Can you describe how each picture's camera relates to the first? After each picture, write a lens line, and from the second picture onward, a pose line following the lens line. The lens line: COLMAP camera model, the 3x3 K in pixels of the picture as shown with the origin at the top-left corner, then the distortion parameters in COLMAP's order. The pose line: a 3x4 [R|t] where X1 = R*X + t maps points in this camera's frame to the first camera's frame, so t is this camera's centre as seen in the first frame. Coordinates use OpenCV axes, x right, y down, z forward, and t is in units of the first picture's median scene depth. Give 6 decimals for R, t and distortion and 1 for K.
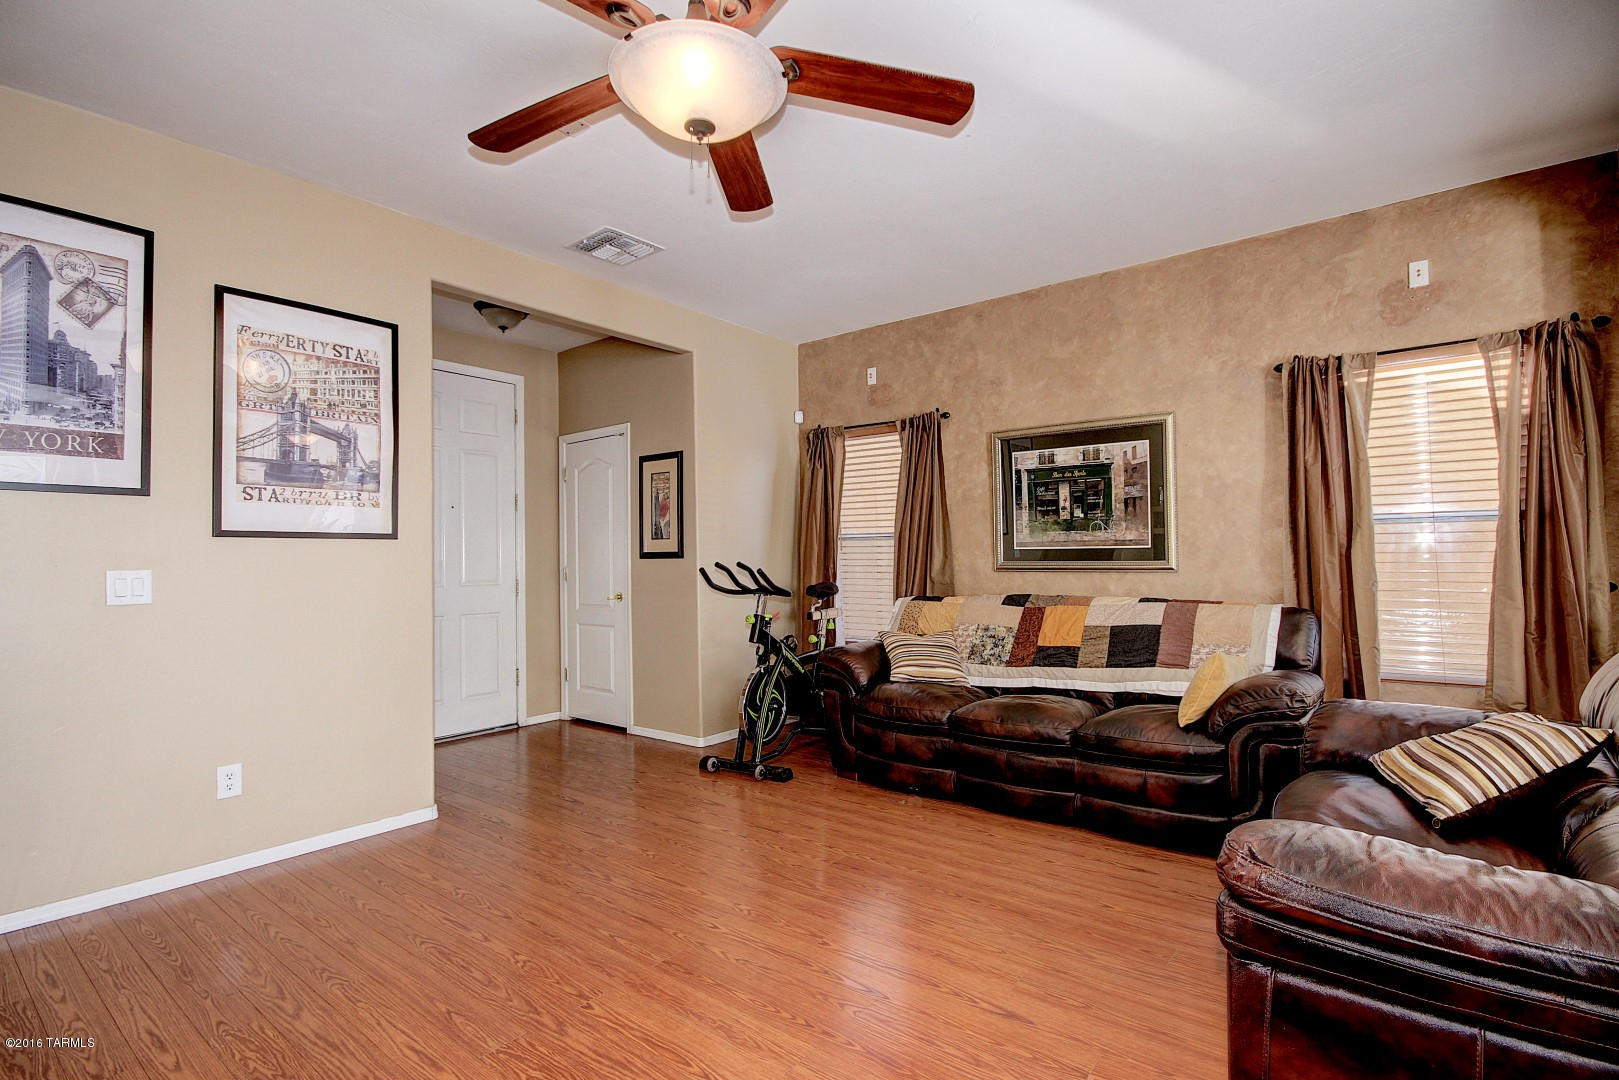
lens RADIAL K [[760.4, 0, 820.0], [0, 760.4, 547.5], [0, 0, 1]] dist [0.011896, -0.008278]
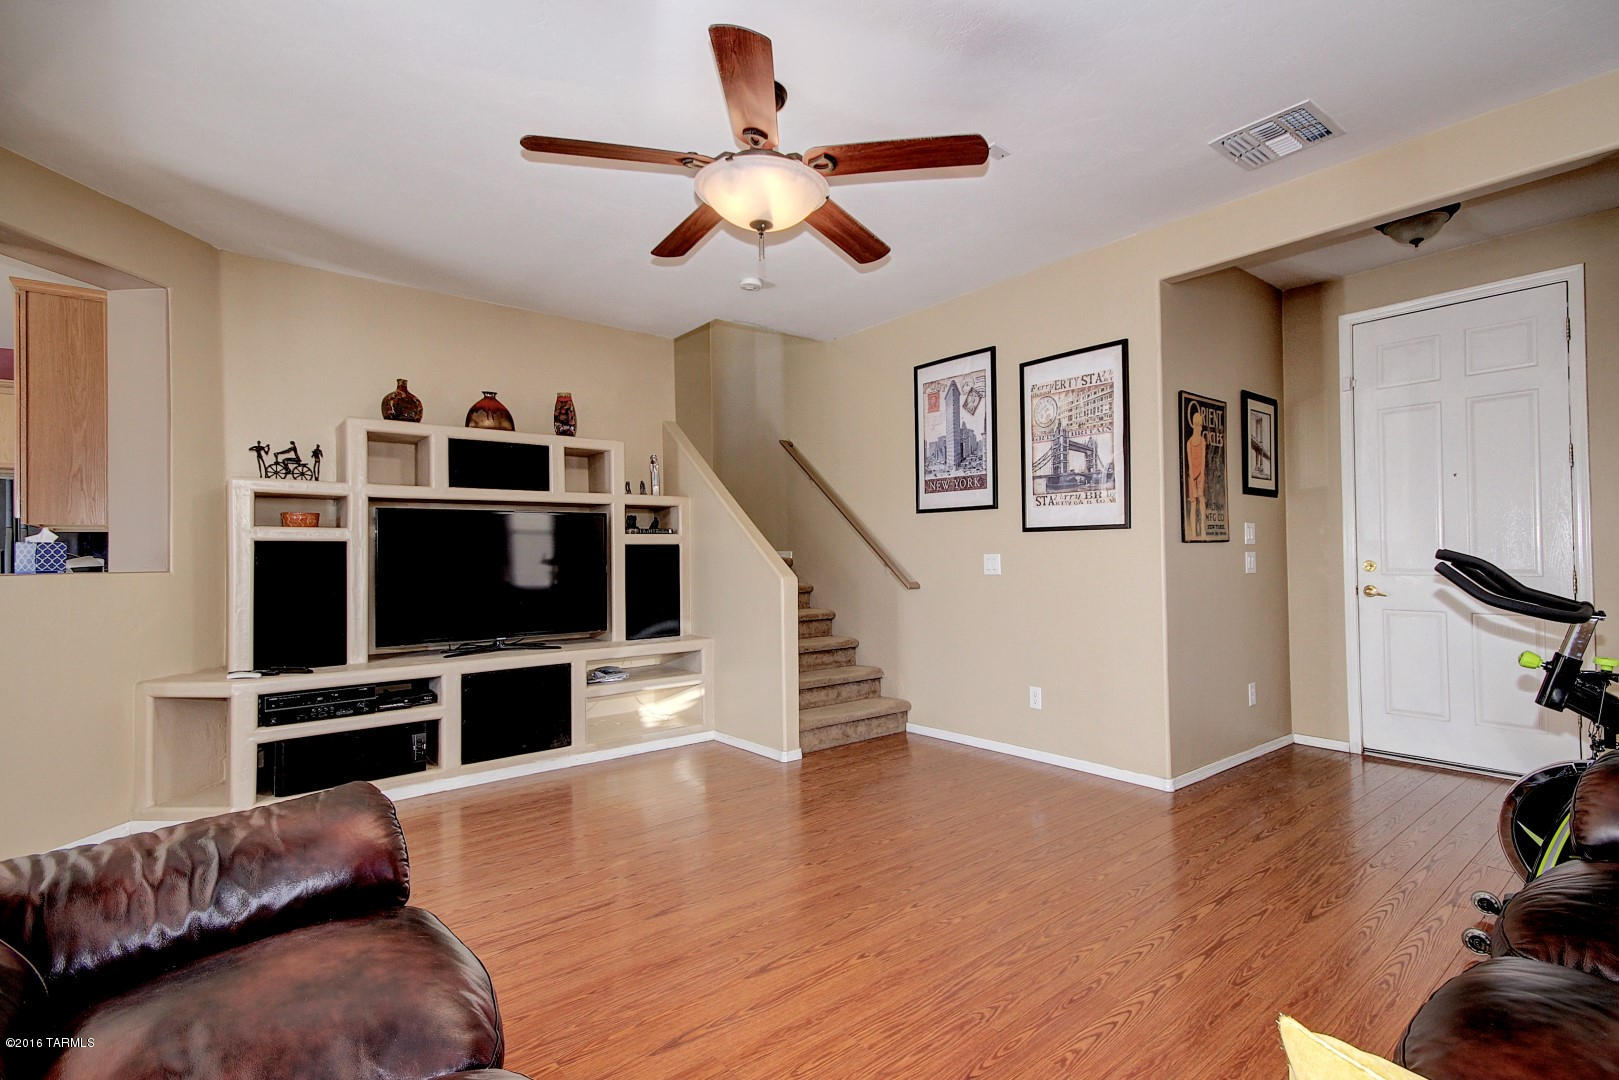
lens RADIAL K [[760.4, 0, 831.2], [0, 760.4, 549.7], [0, 0, 1]] dist [0.011896, -0.008278]
pose [[-0.200794, 0.008314, -0.979598, 0.706028], [0.028688, 0.999585, 0.002603, 0.005278], [0.979213, -0.027580, -0.200949, 0.874688]]
